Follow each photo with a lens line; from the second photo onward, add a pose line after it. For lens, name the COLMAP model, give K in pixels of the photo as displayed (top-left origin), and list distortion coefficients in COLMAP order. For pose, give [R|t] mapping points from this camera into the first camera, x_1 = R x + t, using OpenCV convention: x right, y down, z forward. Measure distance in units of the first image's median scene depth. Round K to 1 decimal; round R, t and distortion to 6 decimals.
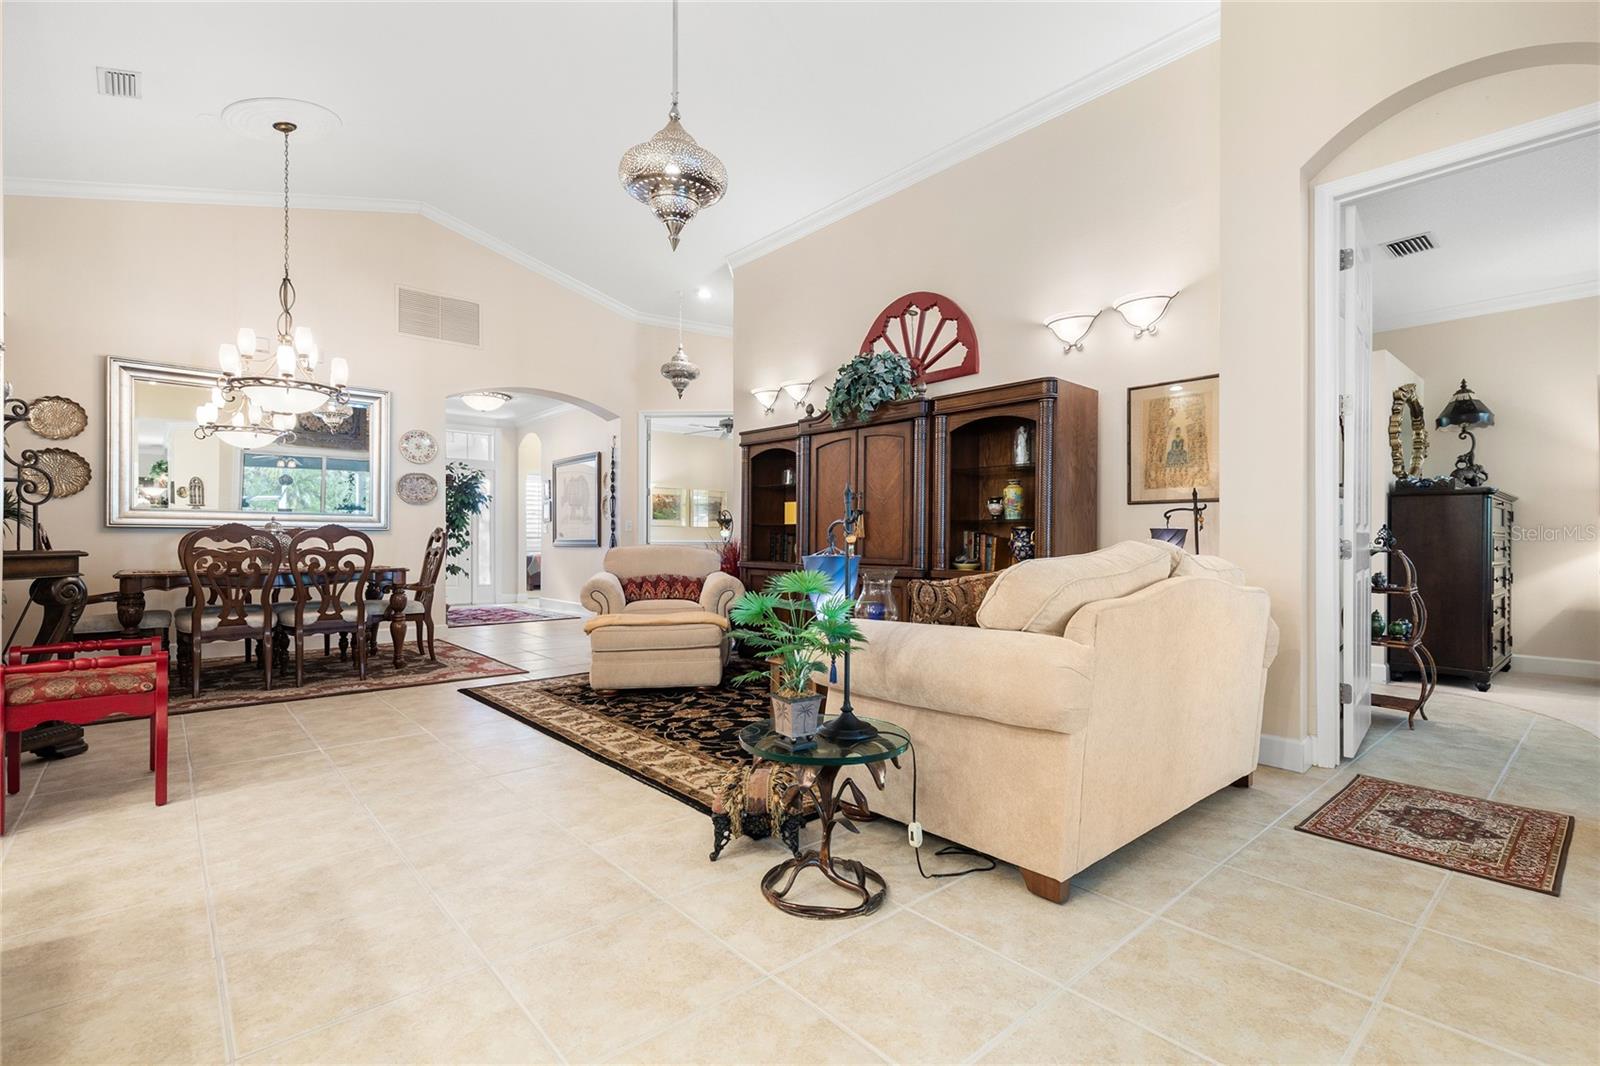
lens RADIAL K [[726.0, 0, 808.8], [0, 726.0, 538.4], [0, 0, 1]] dist [0.010802, -0.003743]
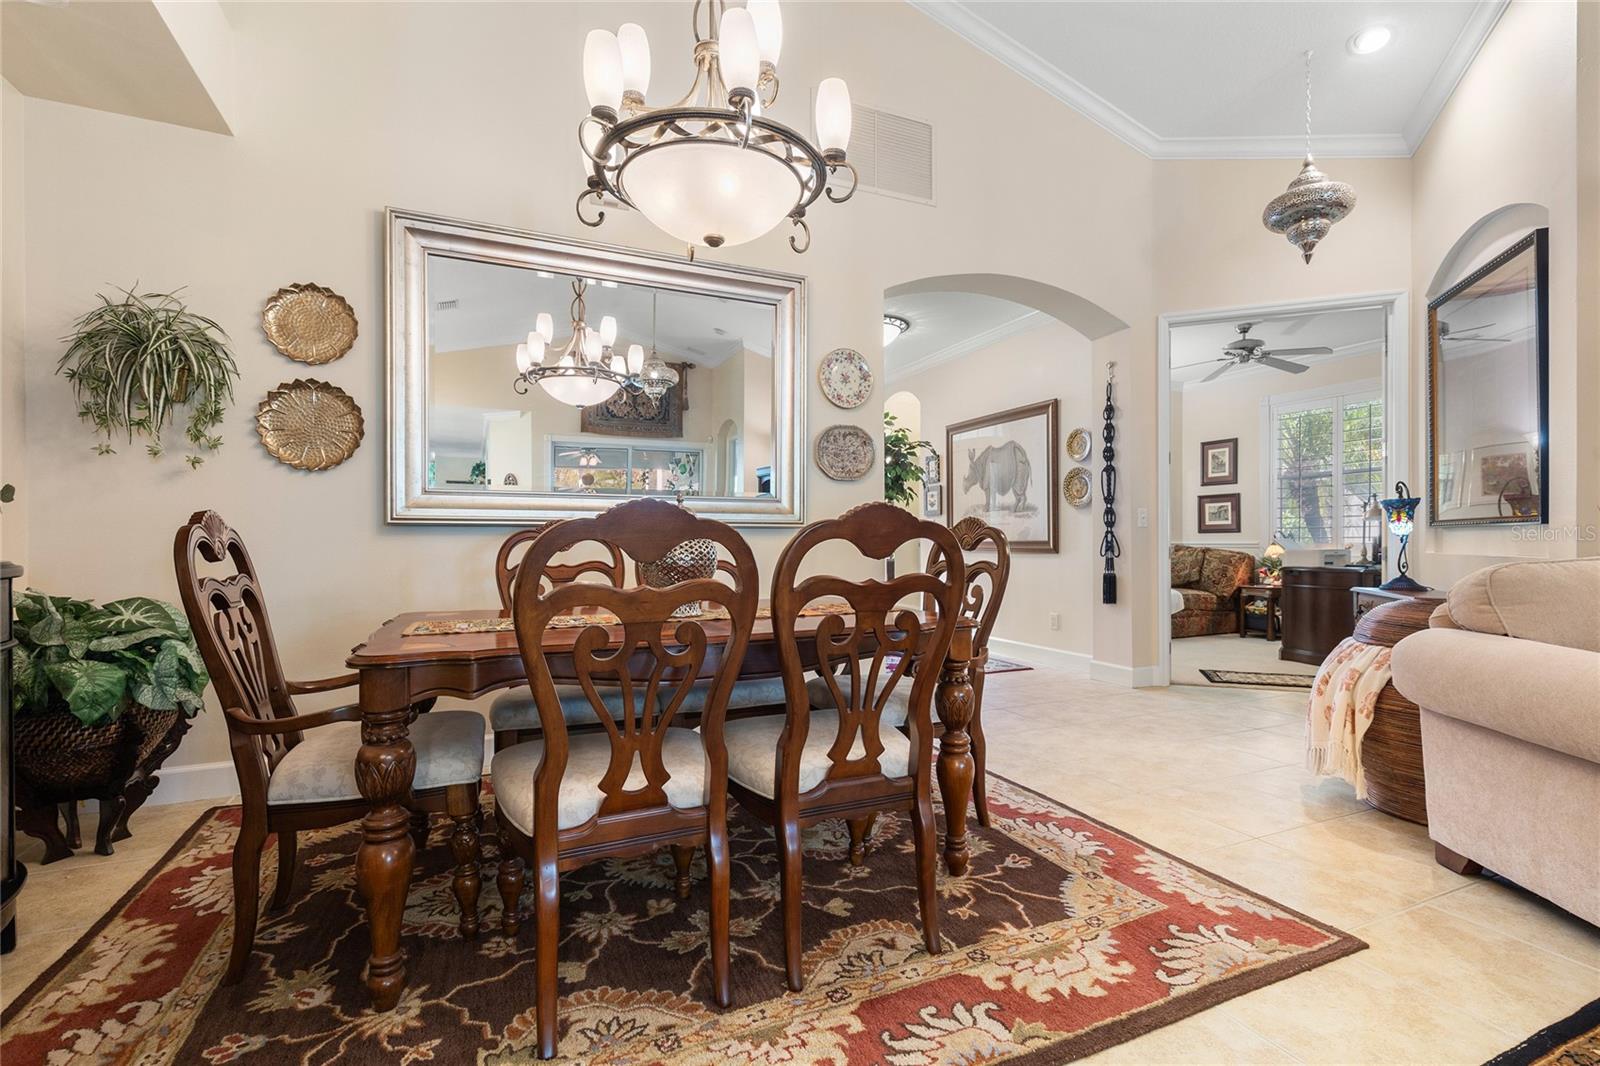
lens RADIAL K [[726.0, 0, 807.8], [0, 726.0, 545.6], [0, 0, 1]] dist [0.010802, -0.003743]
pose [[0.954003, -0.003159, -0.299781, -0.616095], [0.005811, 0.999951, 0.007956, -0.002678], [0.299741, -0.009332, 0.953975, 0.709643]]
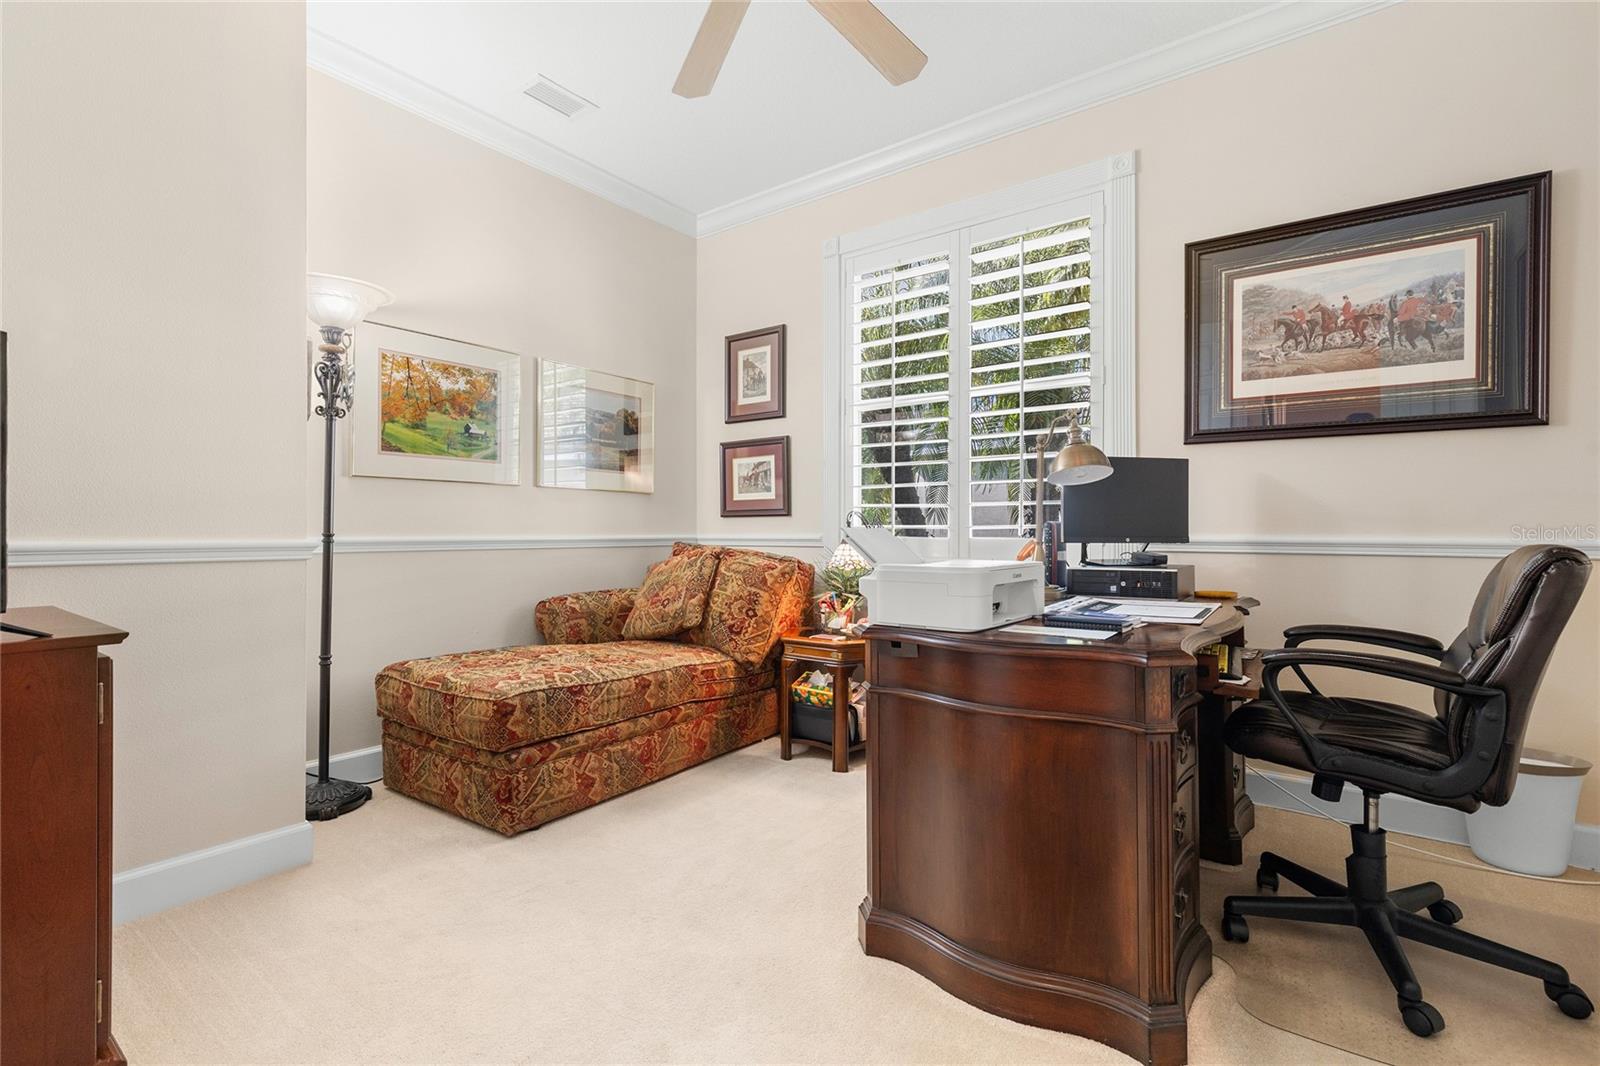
lens RADIAL K [[726.0, 0, 804.2], [0, 726.0, 532.5], [0, 0, 1]] dist [0.010802, -0.003743]
pose [[0.979697, -0.002187, 0.200471, -0.310834], [0.000813, 0.999976, 0.006937, -0.000801], [-0.200482, -0.006633, 0.979675, 1.826767]]
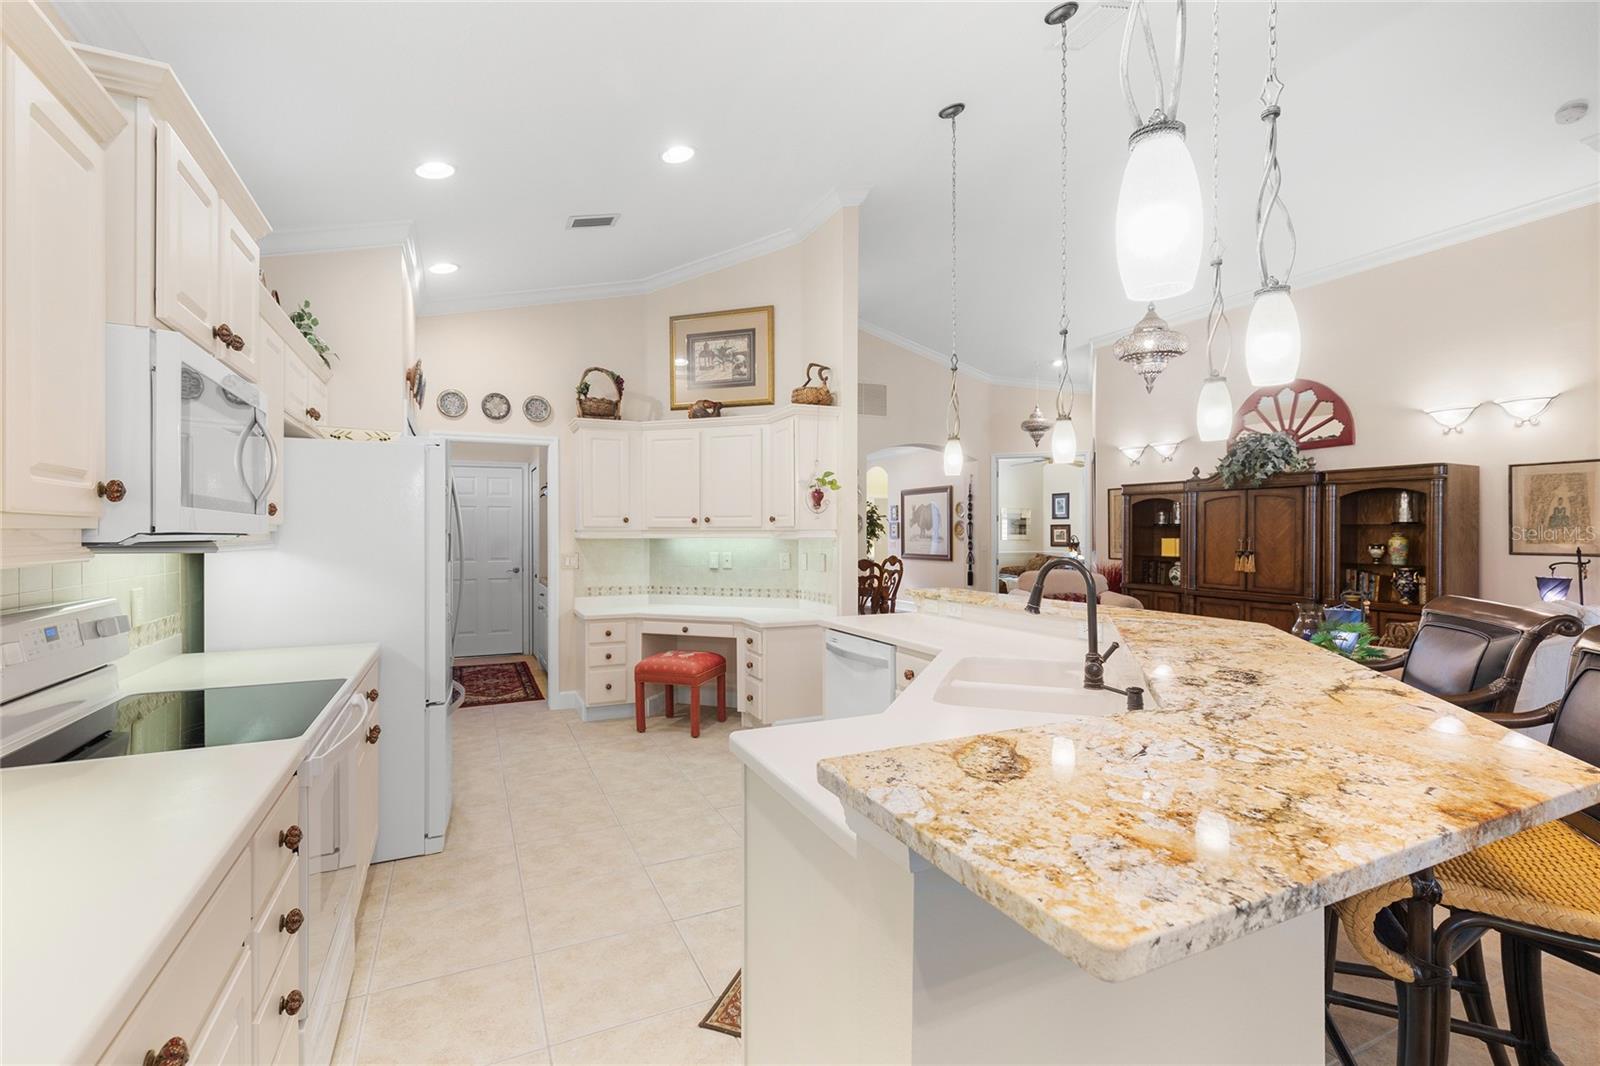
lens RADIAL K [[726.0, 0, 798.4], [0, 726.0, 527.8], [0, 0, 1]] dist [0.010802, -0.003743]
pose [[0.956162, -0.004146, -0.292809, -0.351620], [0.002983, 0.999986, -0.004418, -0.083610], [0.292823, 0.003351, 0.956161, -0.552012]]
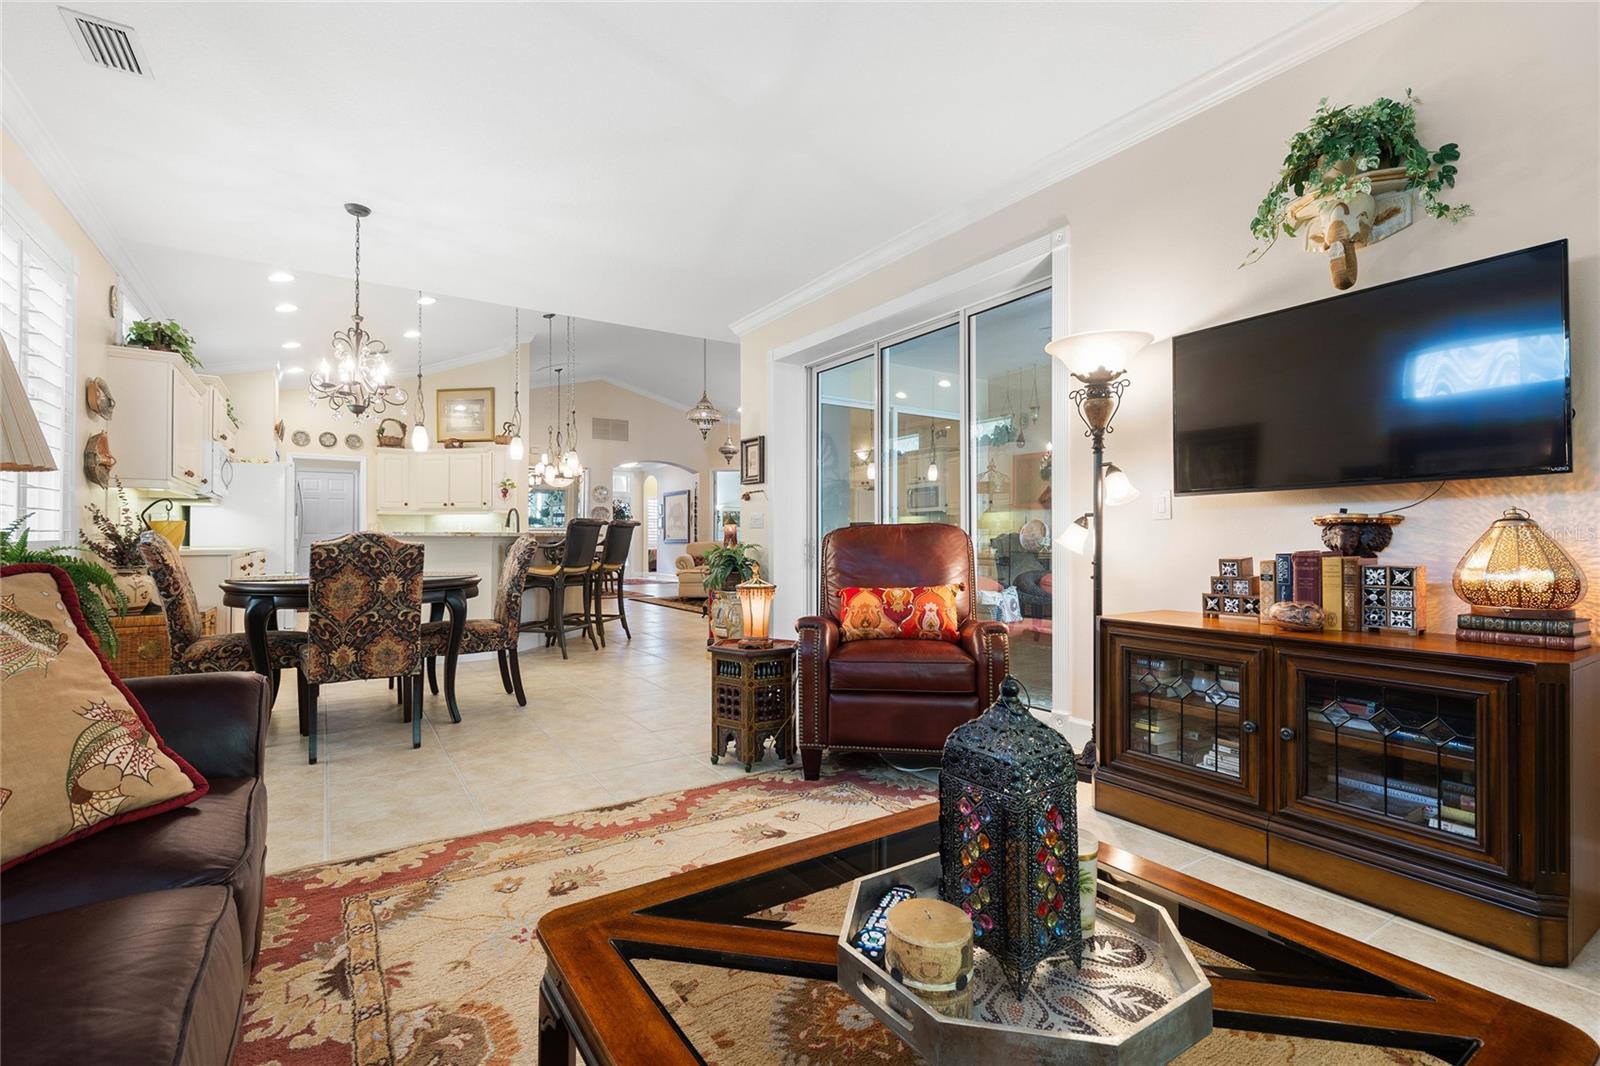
lens RADIAL K [[726.0, 0, 805.3], [0, 726.0, 532.3], [0, 0, 1]] dist [0.010802, -0.003743]
pose [[0.989169, -0.000035, -0.146780, 0.517299], [-0.000997, 0.999975, -0.006964, -0.004020], [0.146777, 0.007035, 0.989145, -1.456944]]
